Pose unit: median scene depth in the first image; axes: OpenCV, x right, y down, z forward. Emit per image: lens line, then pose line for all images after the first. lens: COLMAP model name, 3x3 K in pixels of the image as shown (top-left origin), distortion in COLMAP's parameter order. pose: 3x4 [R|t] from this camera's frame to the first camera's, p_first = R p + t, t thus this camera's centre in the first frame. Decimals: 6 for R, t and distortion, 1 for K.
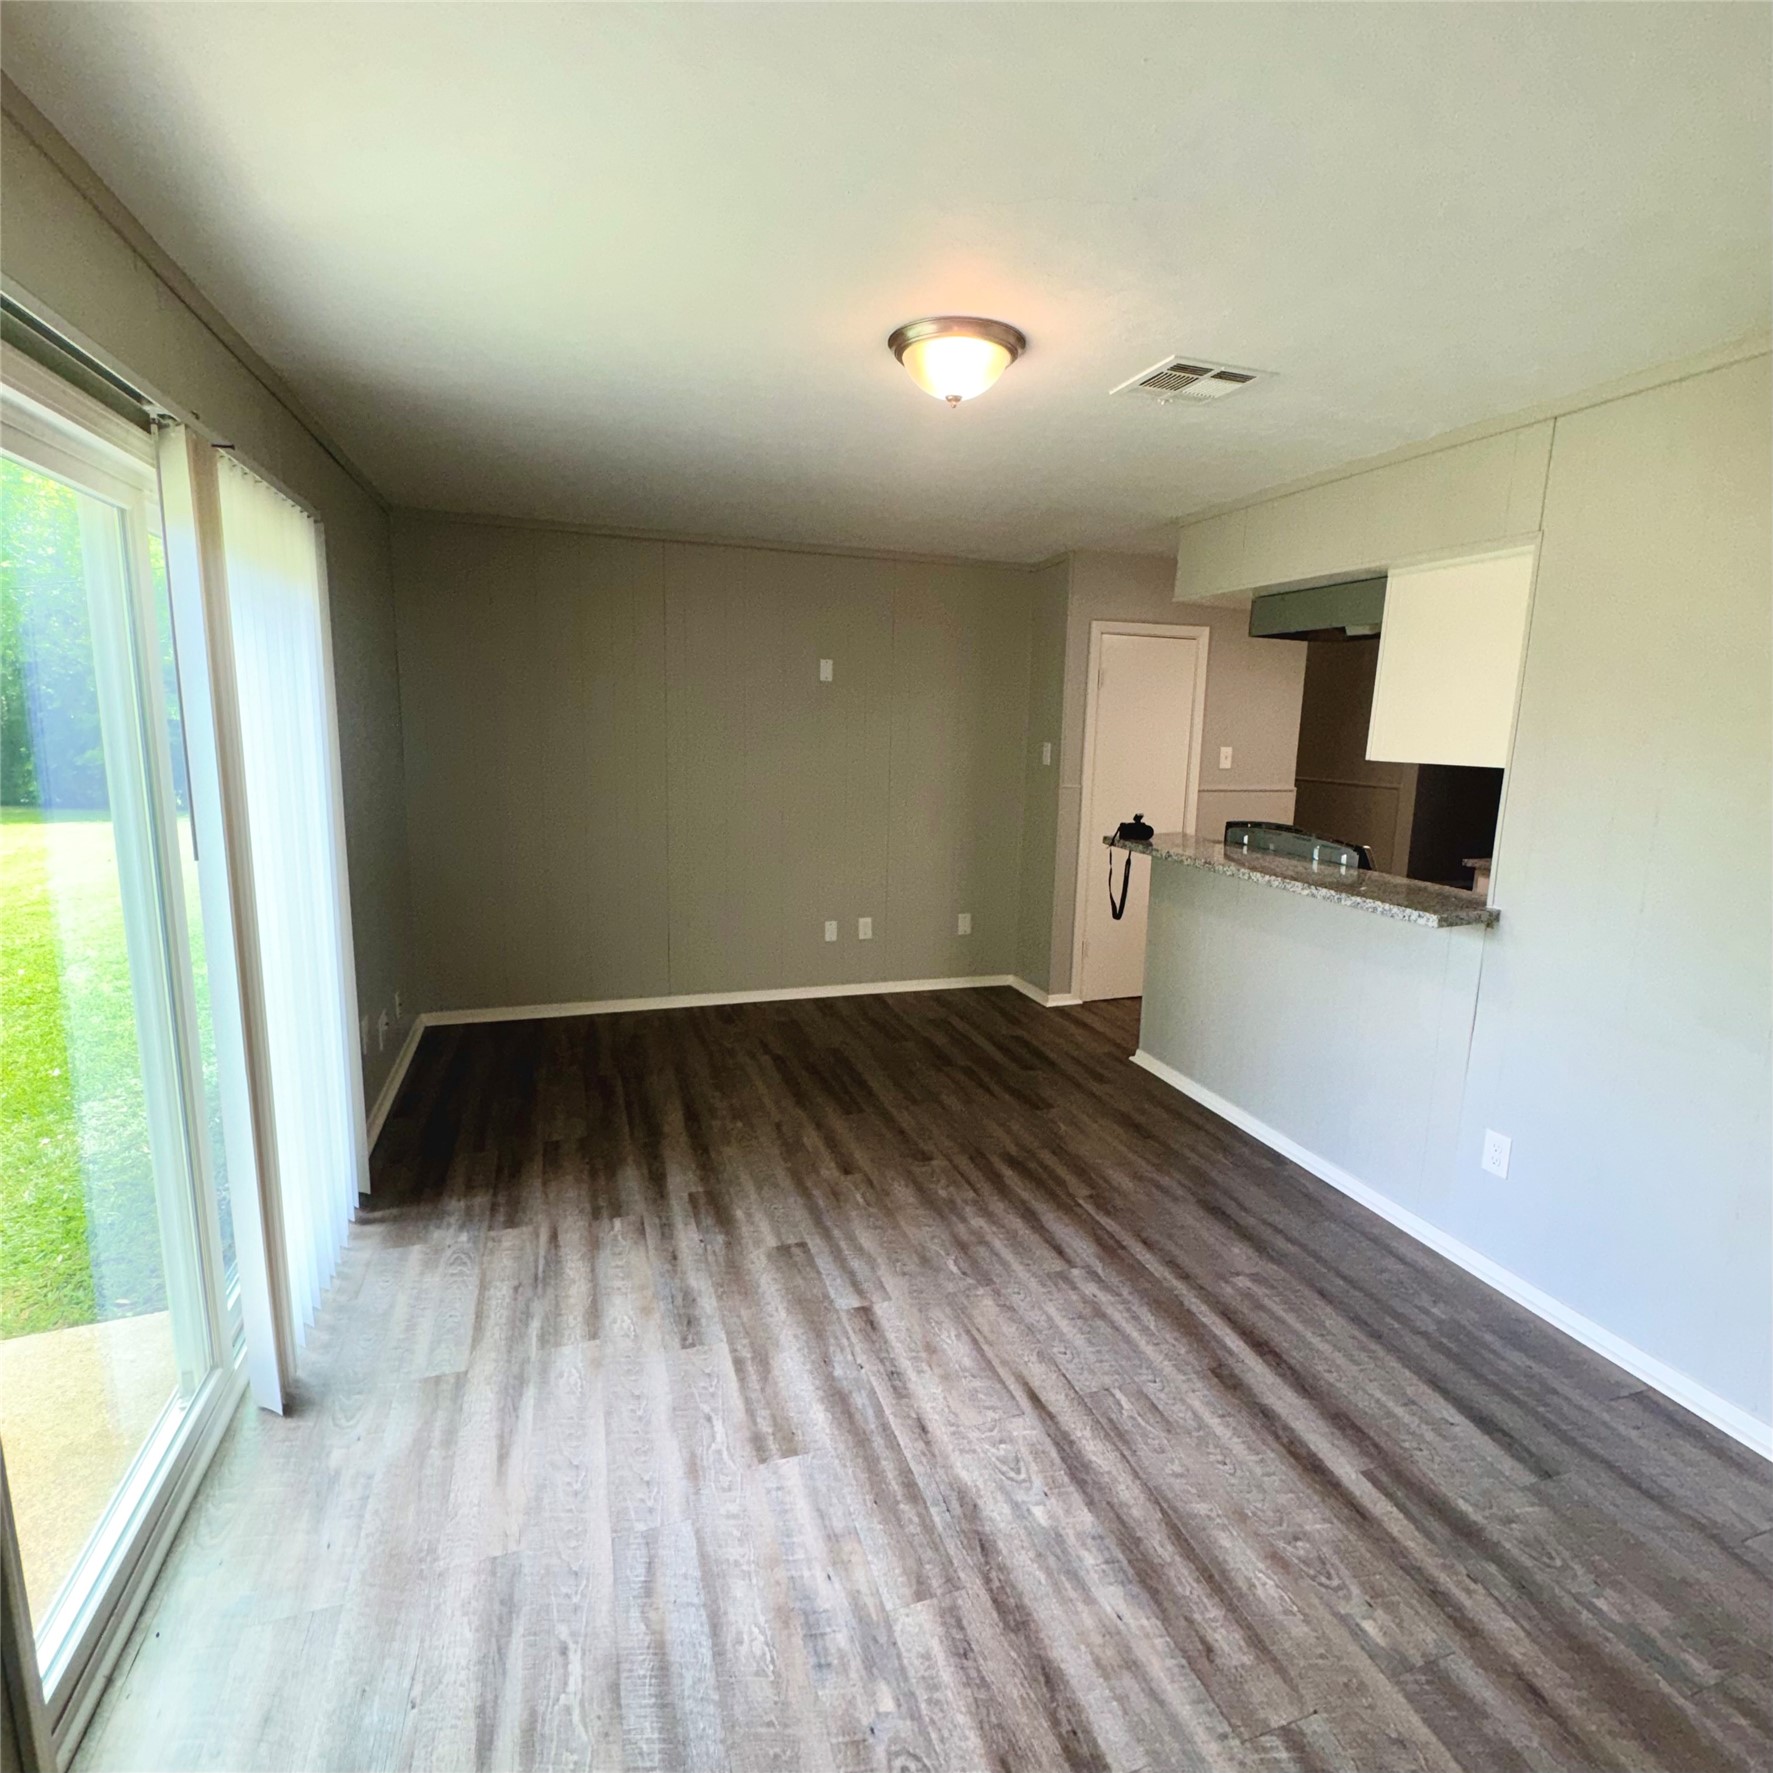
lens RADIAL K [[949.0, 0, 888.3], [0, 949.0, 883.0], [0, 0, 1]] dist [0.000949, -0.001019]
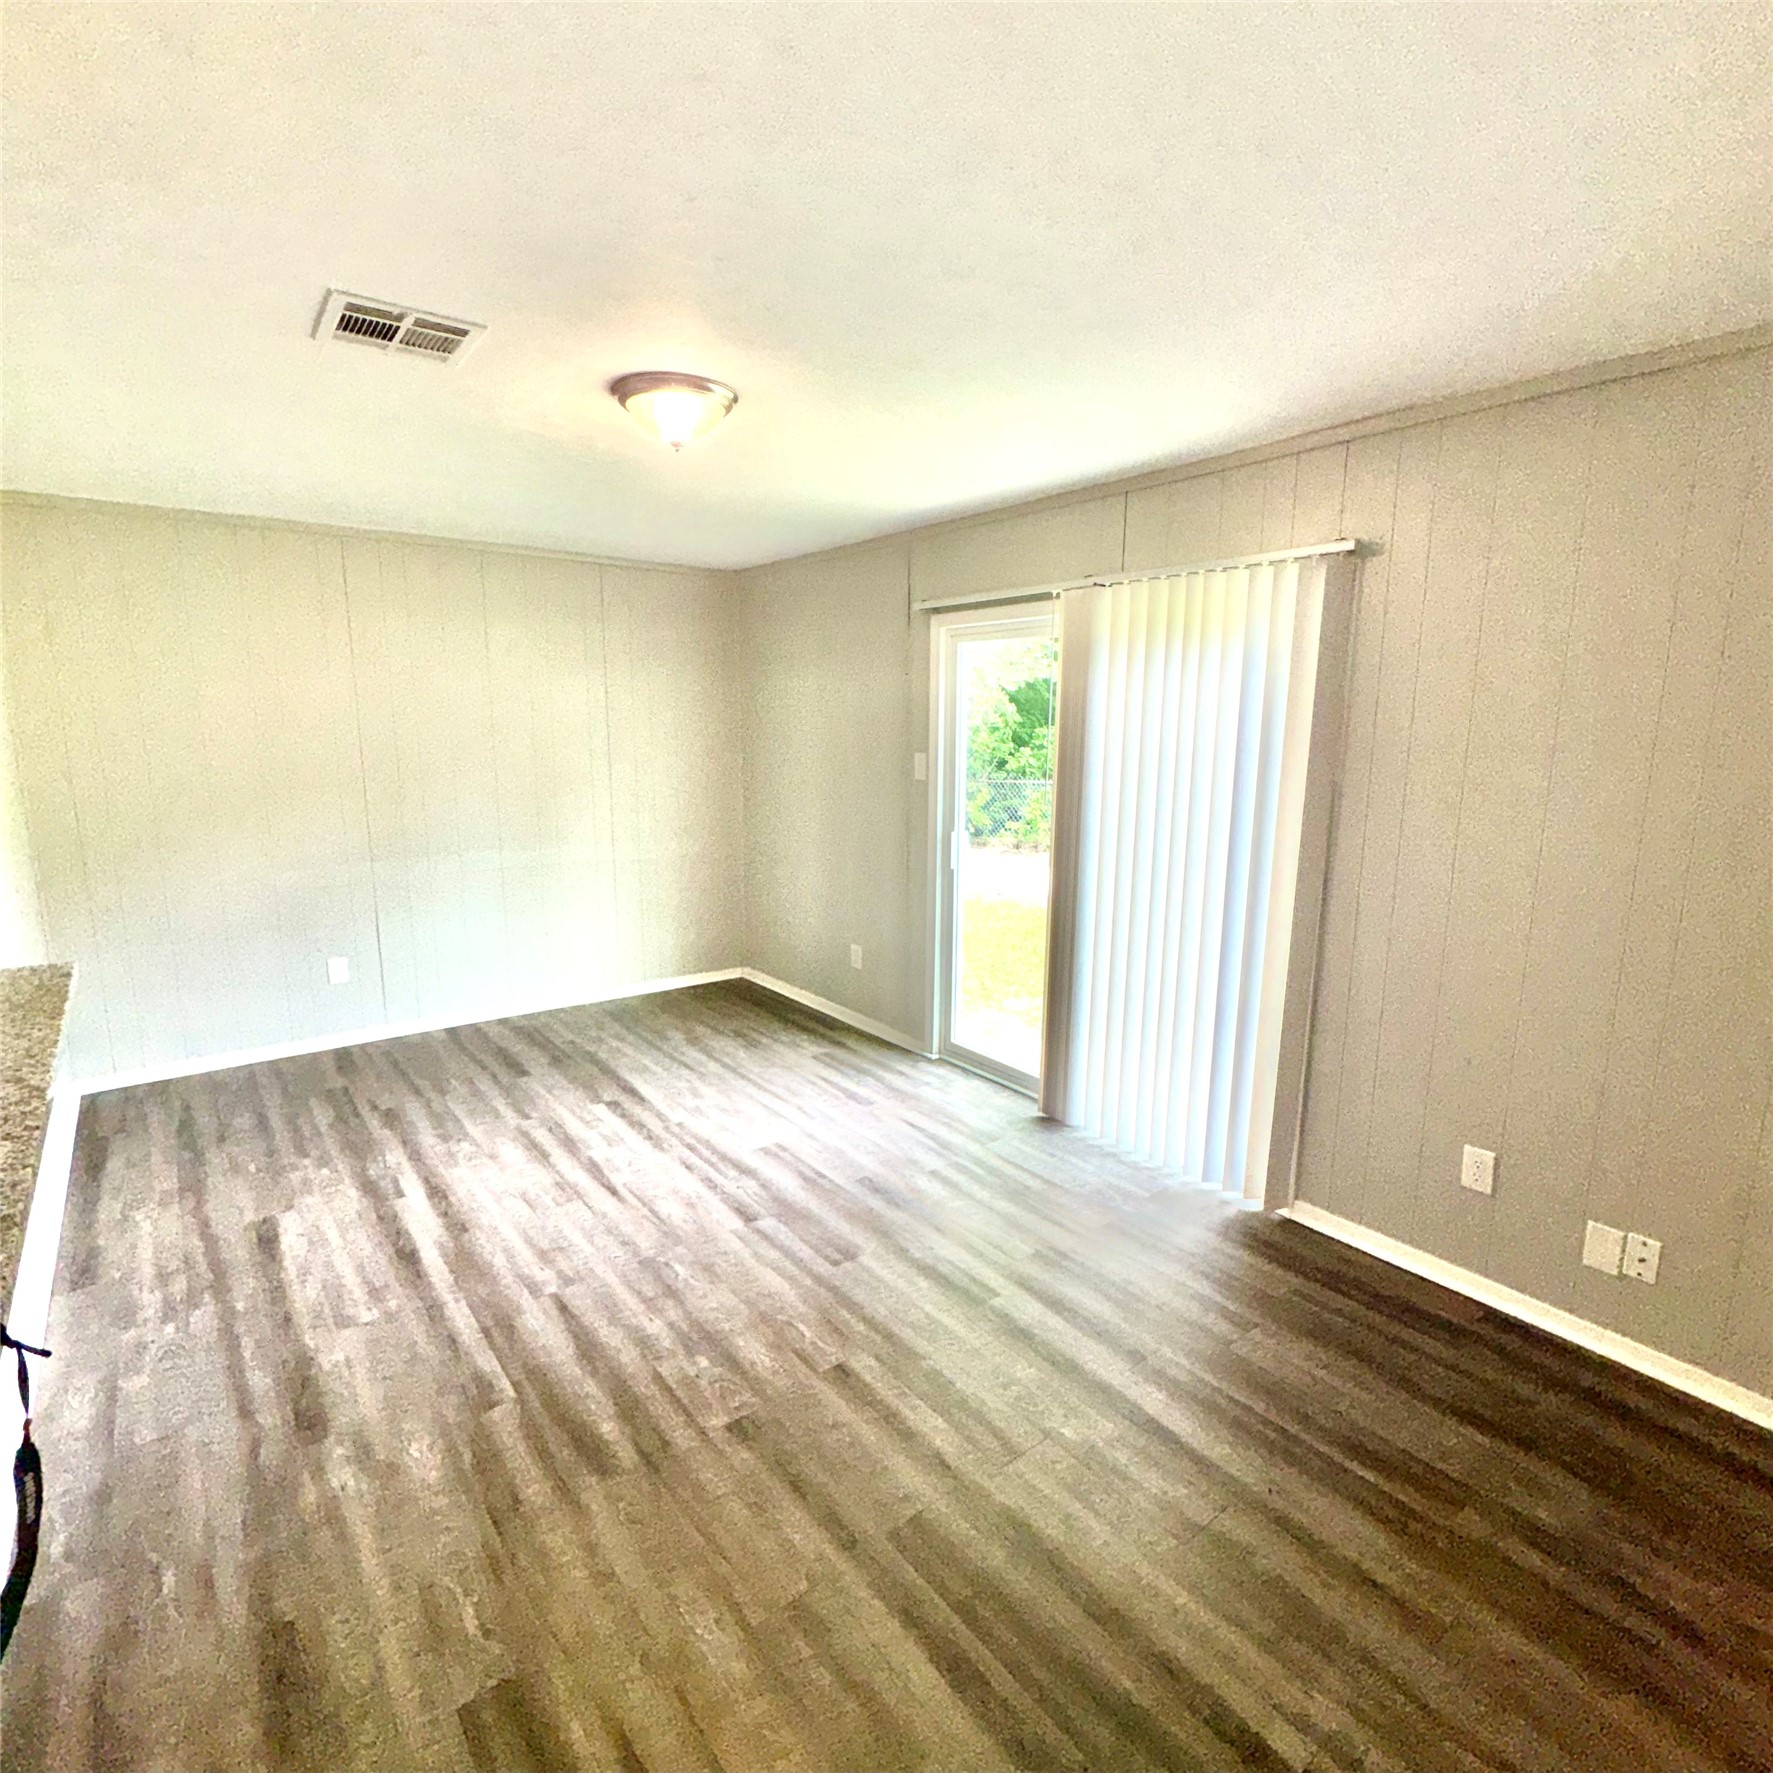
lens RADIAL K [[949.0, 0, 887.6], [0, 949.0, 891.1], [0, 0, 1]] dist [0.000949, -0.001019]
pose [[-0.944460, 0.030210, -0.327234, 0.181785], [-0.085803, 0.938556, 0.334291, -0.343917], [0.317226, 0.343802, -0.883837, 1.870758]]
